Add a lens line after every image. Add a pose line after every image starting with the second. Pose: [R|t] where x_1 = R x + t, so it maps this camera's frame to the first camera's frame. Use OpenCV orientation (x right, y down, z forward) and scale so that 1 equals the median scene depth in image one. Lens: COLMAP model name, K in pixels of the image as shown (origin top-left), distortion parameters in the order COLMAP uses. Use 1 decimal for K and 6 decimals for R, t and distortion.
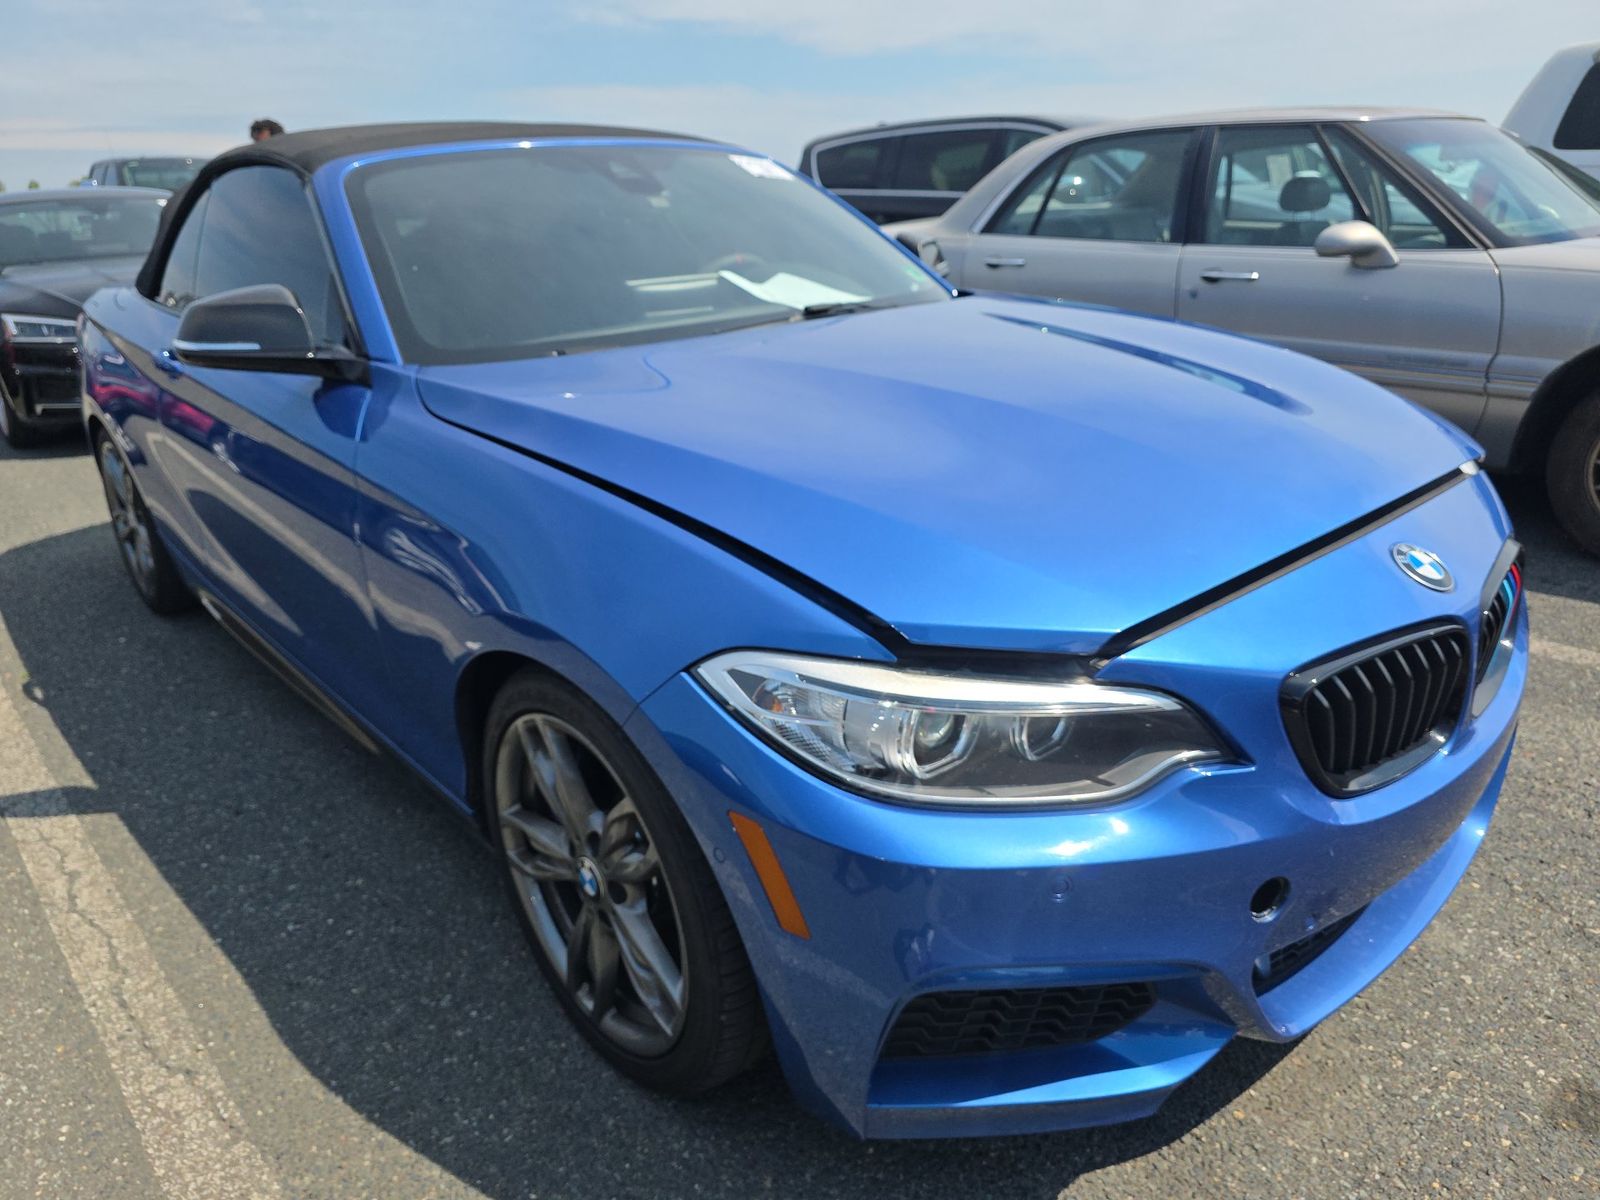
lens RADIAL K [[1047.9, 0, 812.8], [0, 1047.9, 571.5], [0, 0, 1]] dist [0.042853, -0.038510]
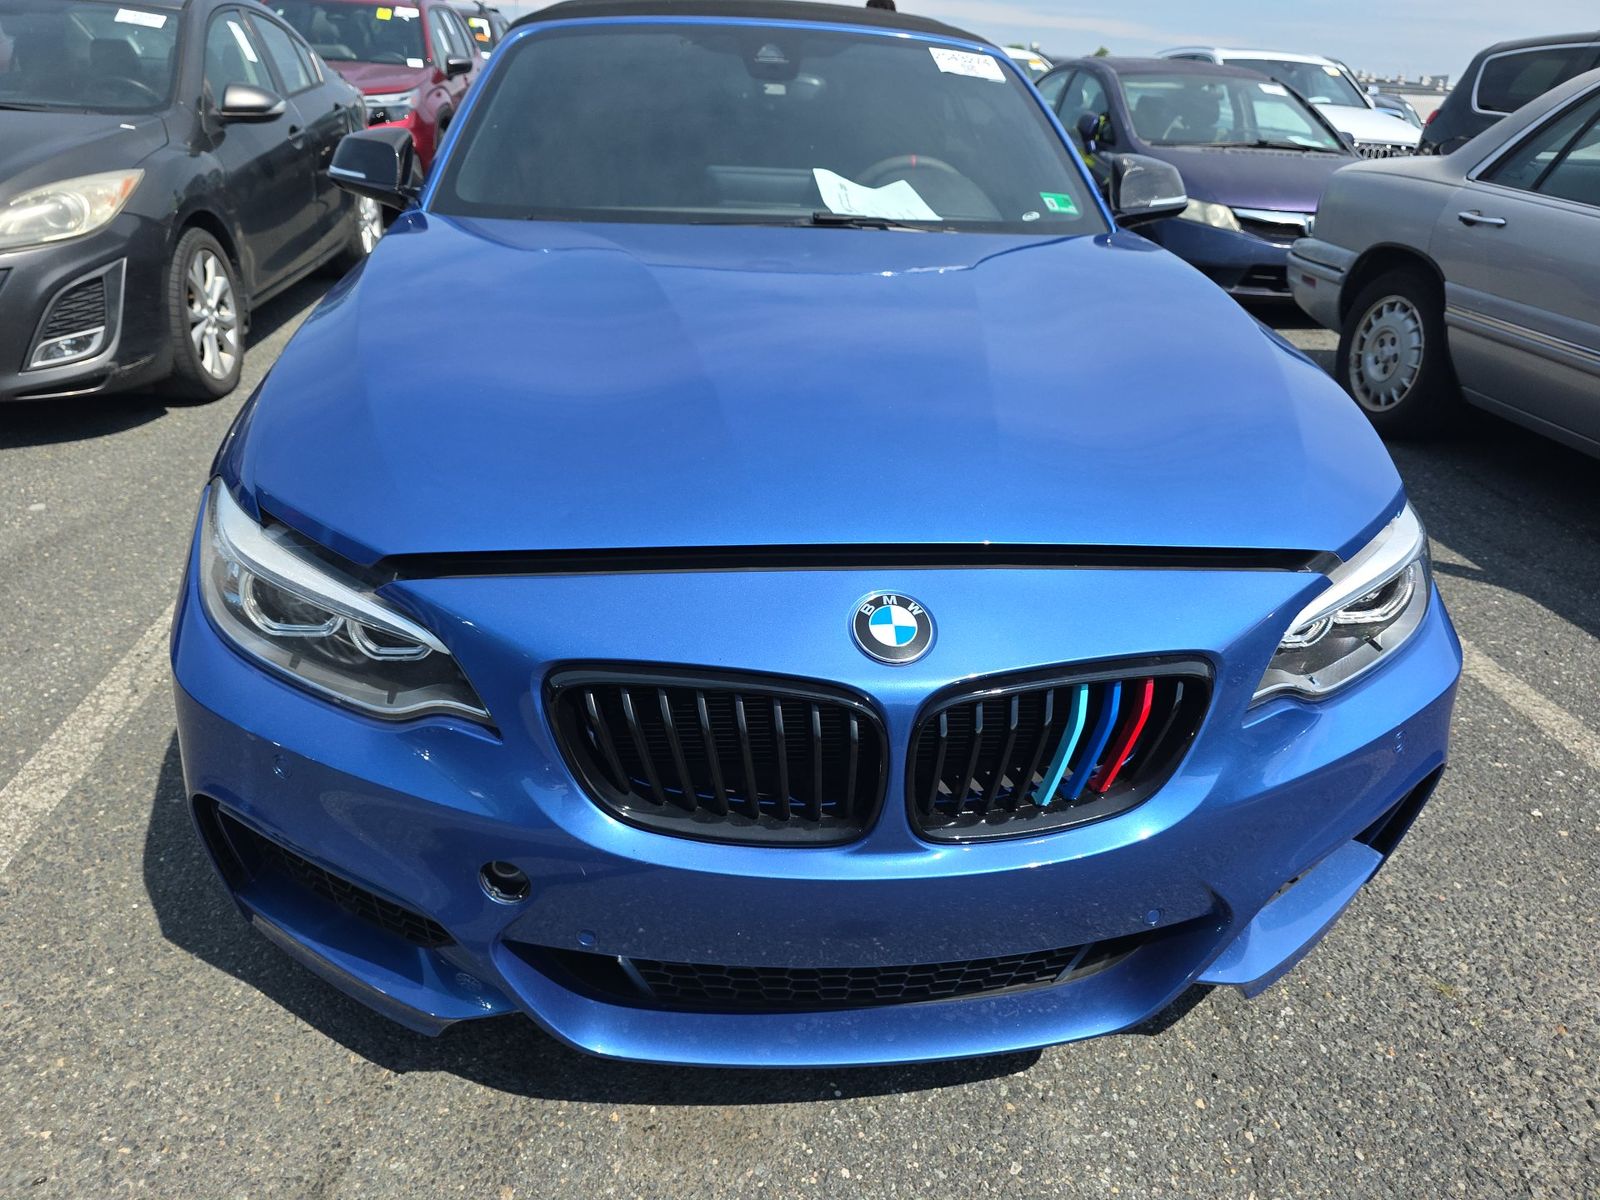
lens RADIAL K [[1047.9, 0, 812.8], [0, 1047.9, 571.5], [0, 0, 1]] dist [0.042853, -0.038510]
pose [[0.818503, 0.303497, -0.487793, 0.828619], [-0.261252, 0.952832, 0.154463, -0.136832], [0.511664, 0.001009, 0.859185, 0.270584]]
